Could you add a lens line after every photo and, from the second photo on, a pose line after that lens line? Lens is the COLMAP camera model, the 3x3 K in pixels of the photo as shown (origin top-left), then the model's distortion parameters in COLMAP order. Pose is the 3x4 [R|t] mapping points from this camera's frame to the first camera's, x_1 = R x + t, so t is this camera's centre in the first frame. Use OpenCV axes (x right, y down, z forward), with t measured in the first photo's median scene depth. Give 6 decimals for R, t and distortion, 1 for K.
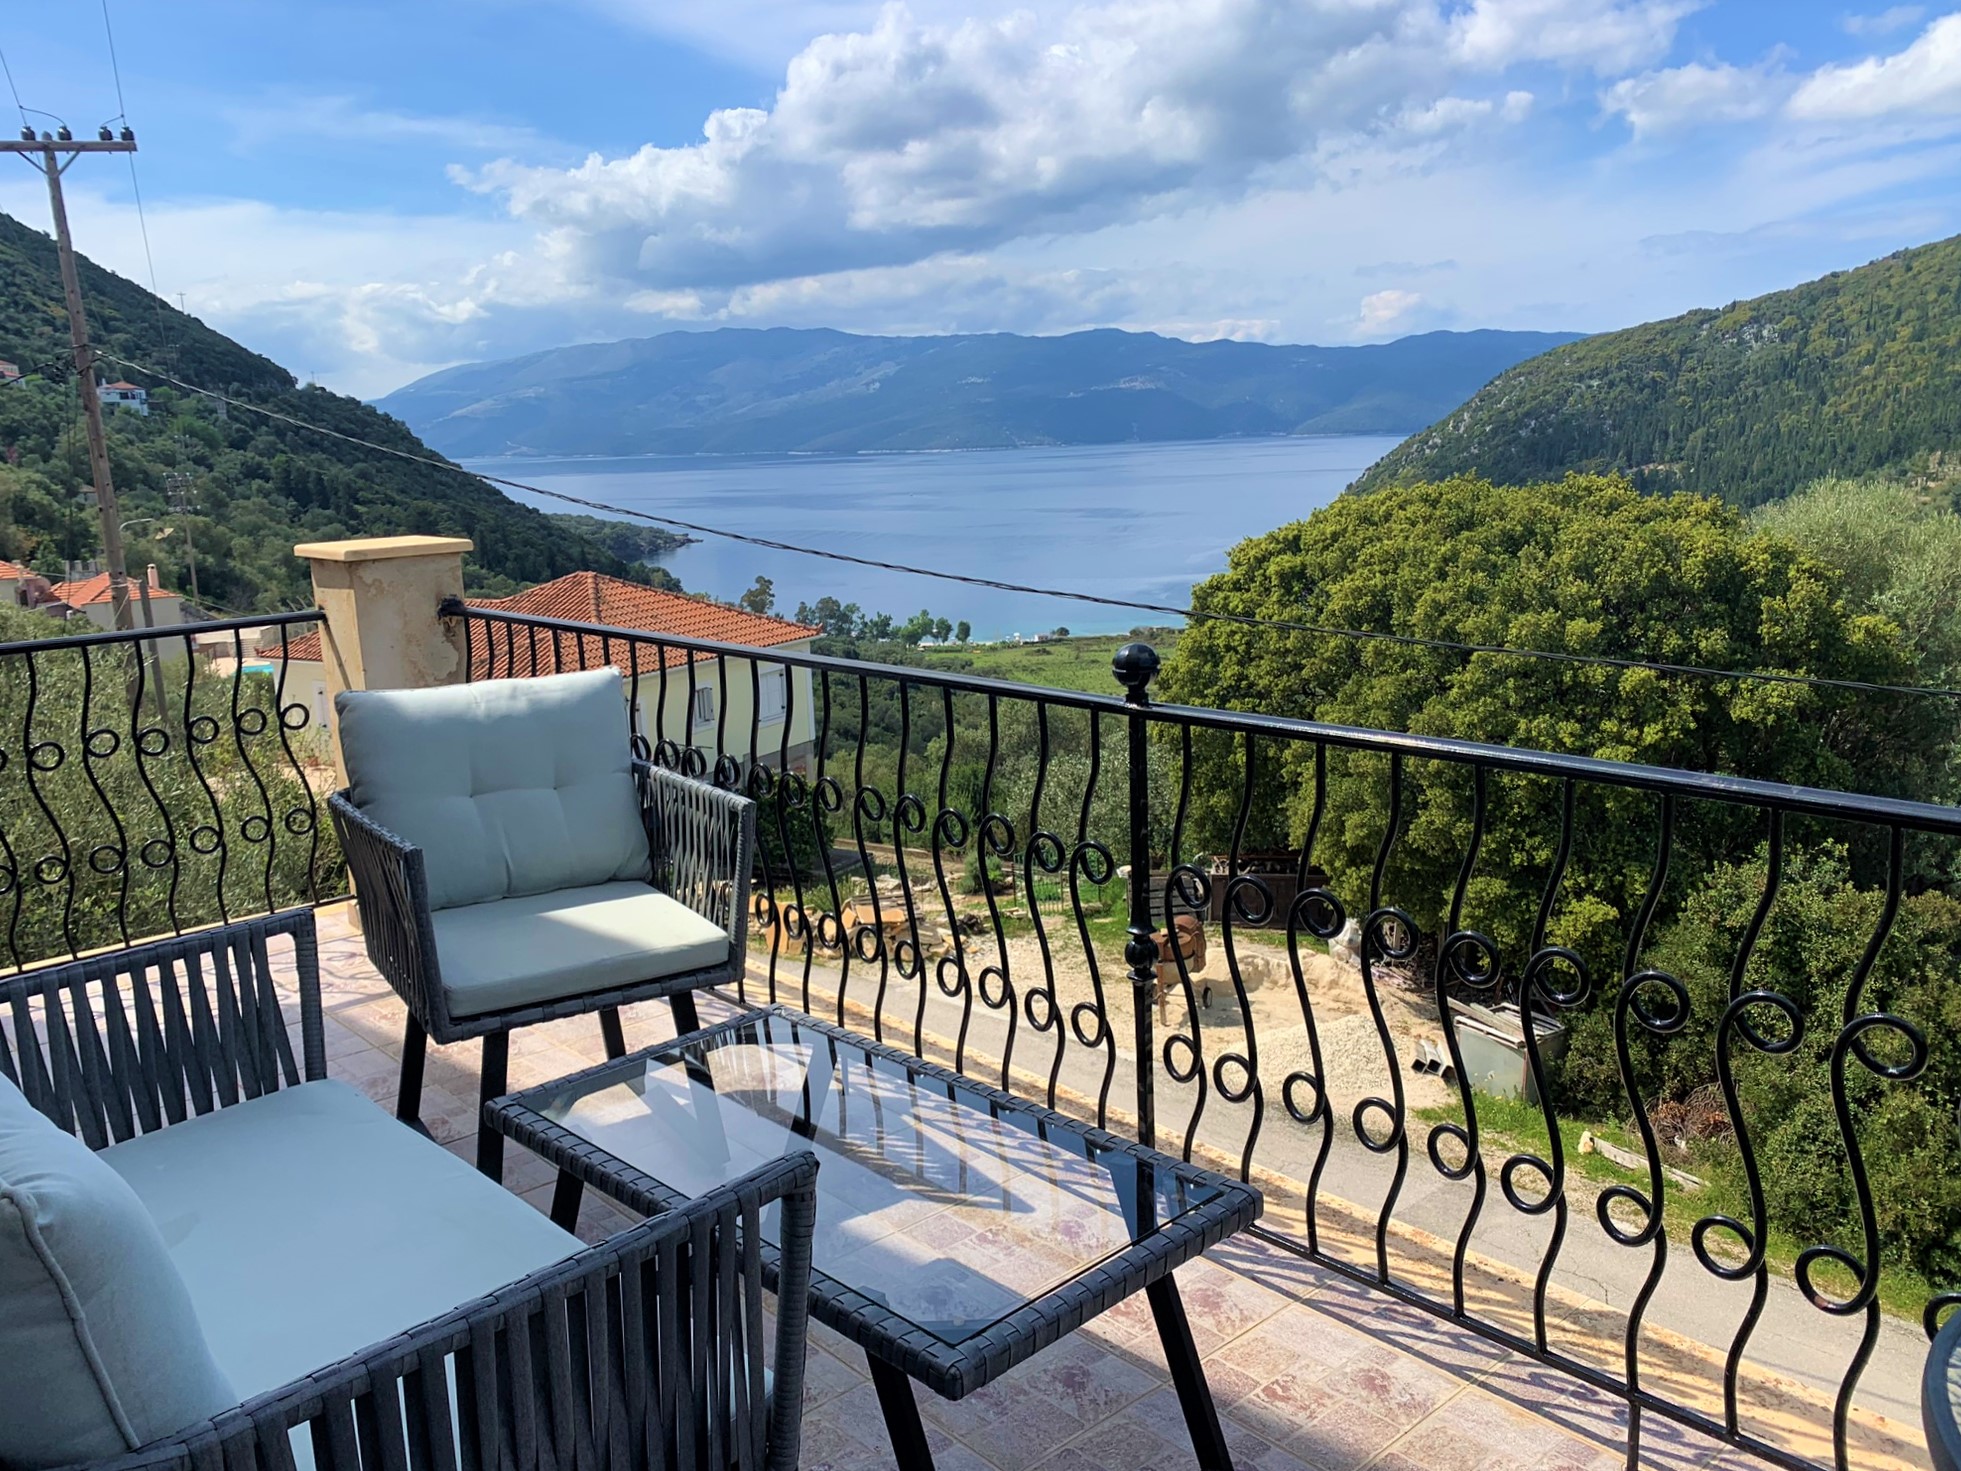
lens RADIAL K [[1530.0, 0, 951.1], [0, 1530.0, 736.2], [0, 0, 1]] dist [0.192928, -0.622556]
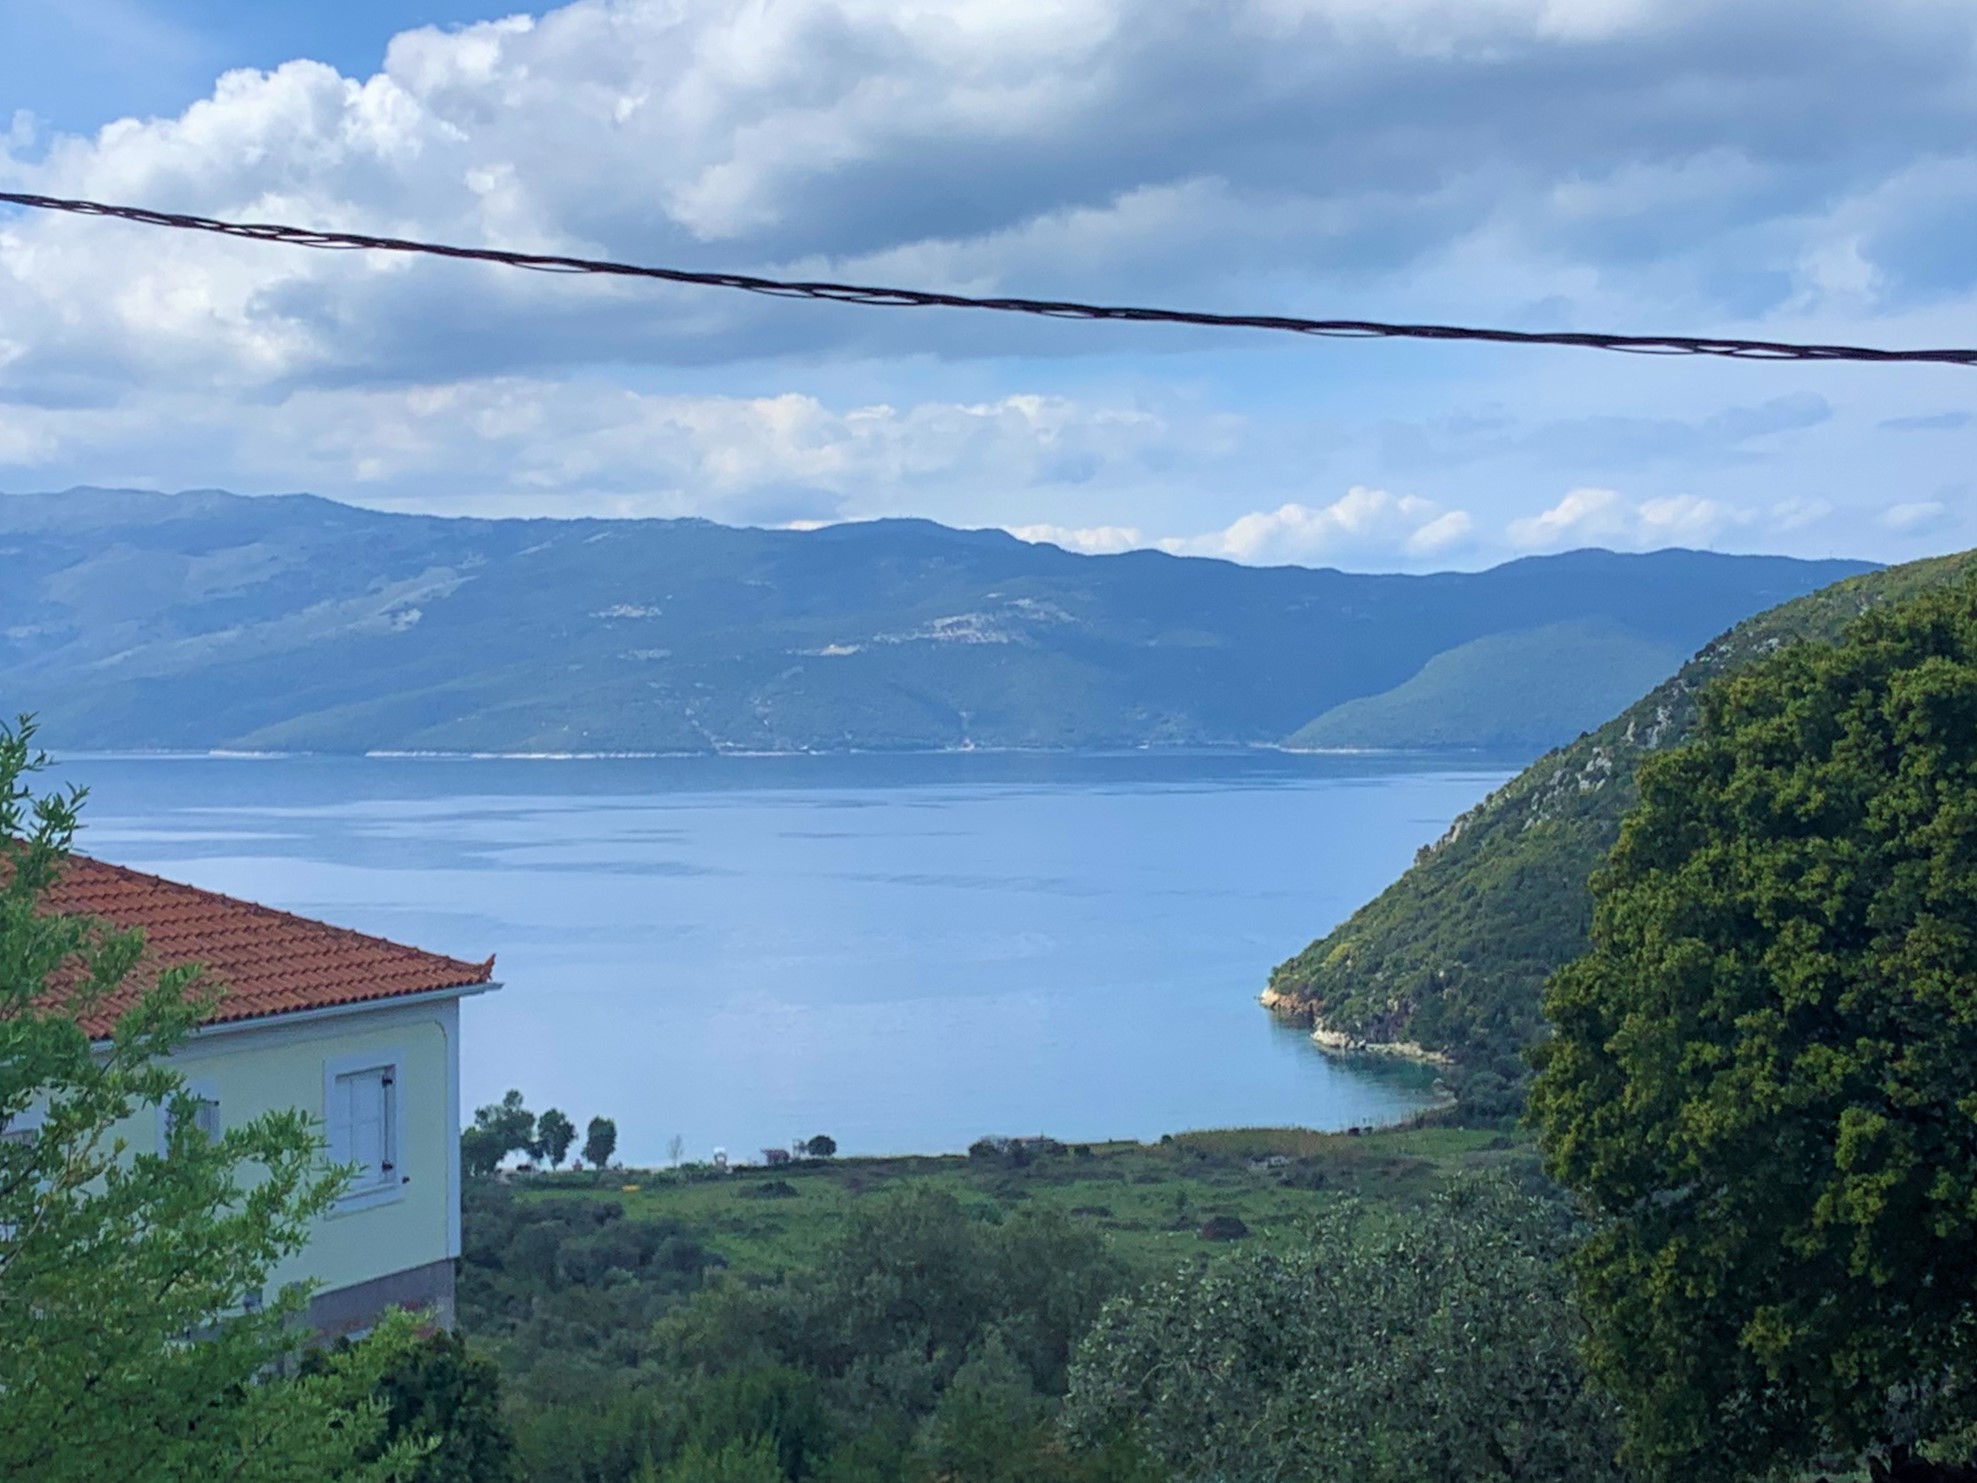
lens RADIAL K [[3259.8, 0, 864.5], [0, 3259.8, 739.9], [0, 0, 1]] dist [0.190803, -0.587857]
pose [[0.993820, 0.031707, 0.106377, -0.122695], [-0.009398, 0.978928, -0.203988, 0.065535], [-0.110603, 0.201727, 0.973177, 0.244383]]
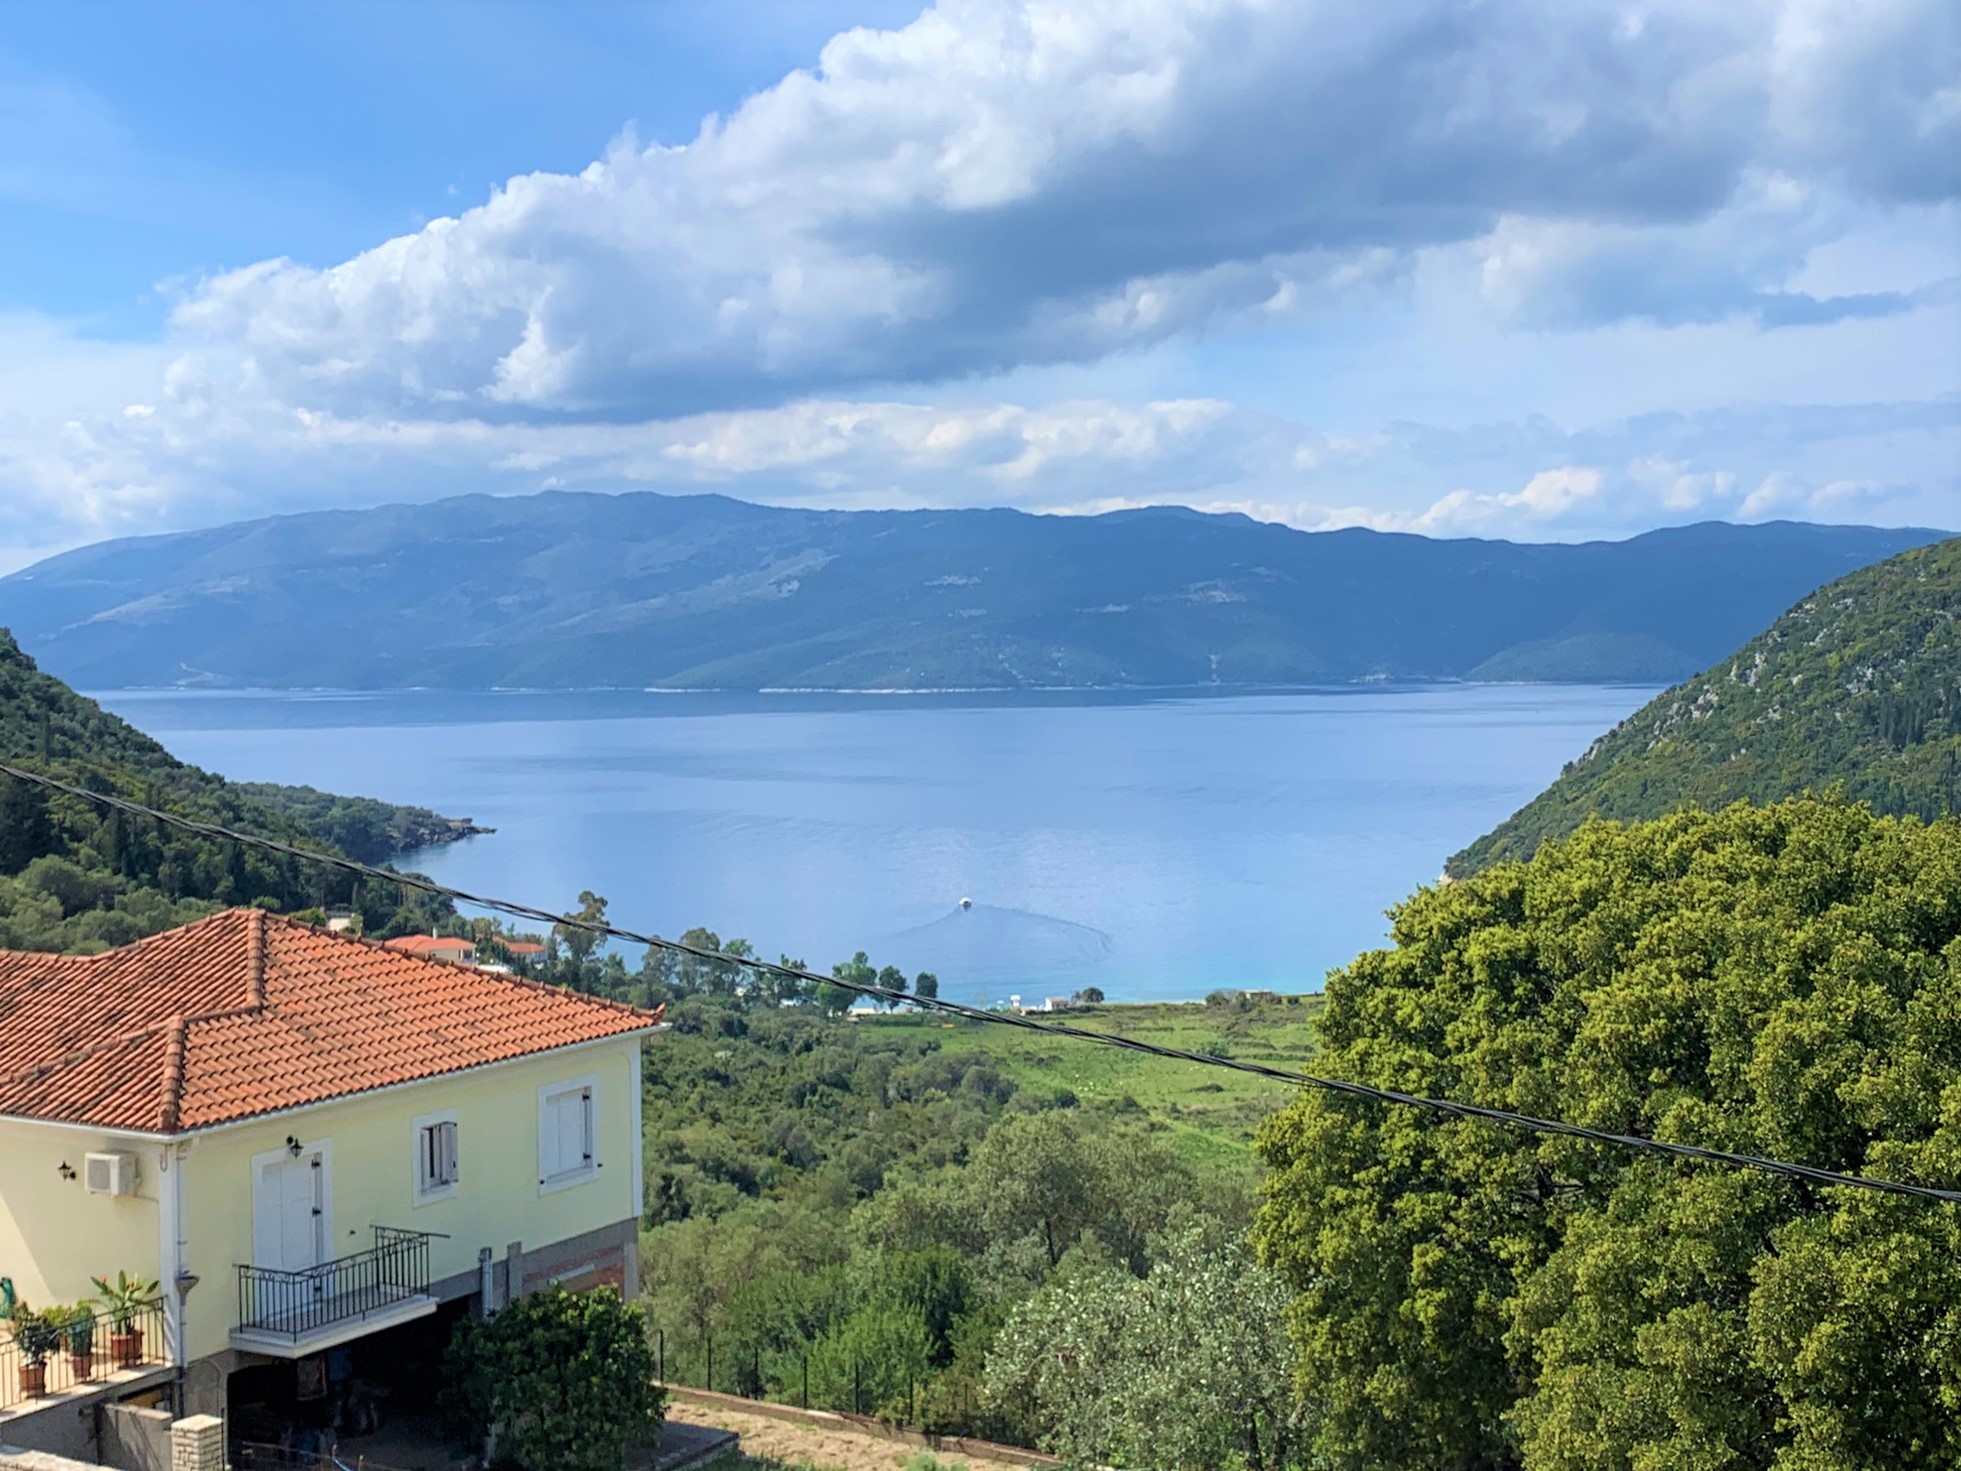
lens RADIAL K [[2528.9, 0, 929.5], [0, 2528.9, 732.3], [0, 0, 1]] dist [0.203103, -0.697935]
pose [[0.999732, 0.022347, 0.006006, 0.008307], [-0.021051, 0.986075, -0.164961, -0.031082], [-0.009609, 0.164791, 0.986282, 0.097534]]
